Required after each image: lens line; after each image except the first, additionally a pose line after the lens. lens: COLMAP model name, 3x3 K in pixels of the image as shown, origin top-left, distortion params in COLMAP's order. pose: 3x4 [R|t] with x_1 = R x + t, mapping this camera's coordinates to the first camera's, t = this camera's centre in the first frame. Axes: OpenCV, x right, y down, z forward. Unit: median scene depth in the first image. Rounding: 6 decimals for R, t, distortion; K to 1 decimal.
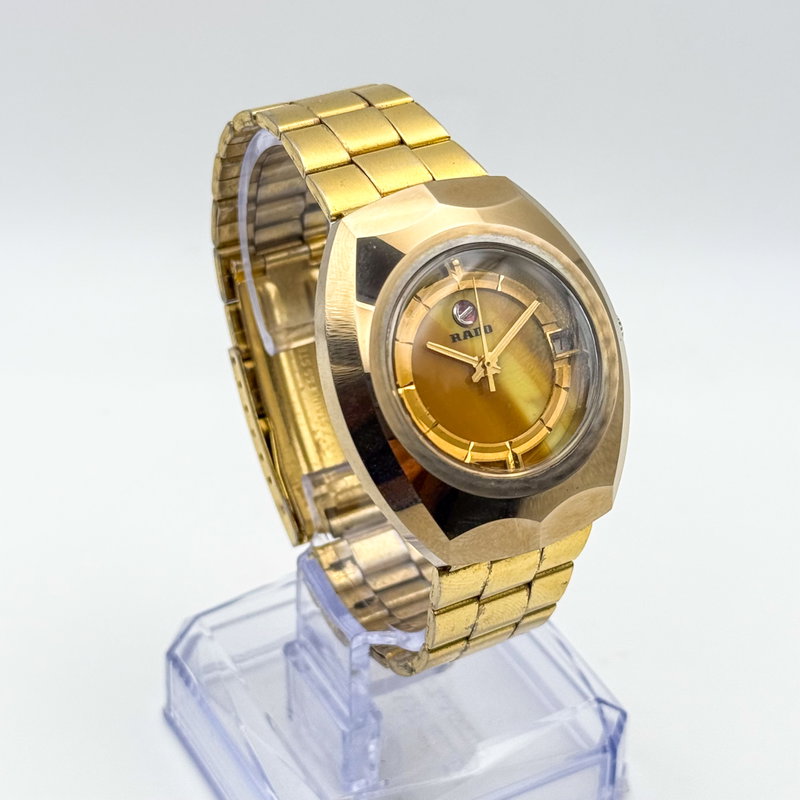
lens RADIAL K [[2107.4, 0, 400.0], [0, 2107.4, 400.0], [0, 0, 1]] dist [0.416802, 0.503184]
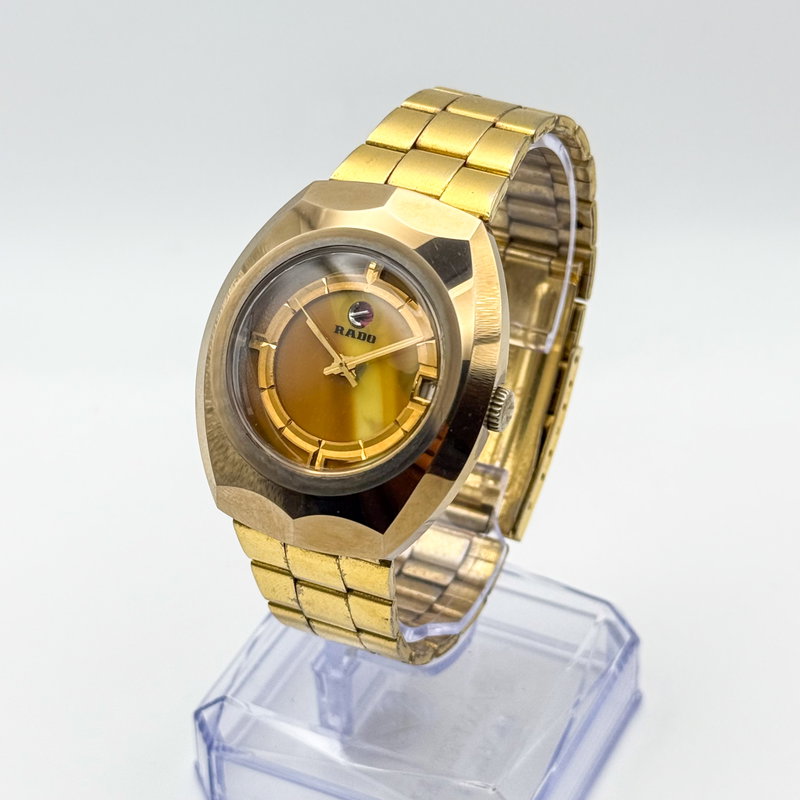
lens RADIAL K [[2107.4, 0, 400.0], [0, 2107.4, 400.0], [0, 0, 1]] dist [0.416802, 0.503184]
pose [[0.579900, 0.453194, -0.677002, 0.650365], [-0.454156, 0.869724, 0.193187, -0.182333], [0.676356, 0.195435, 0.710174, 0.252207]]
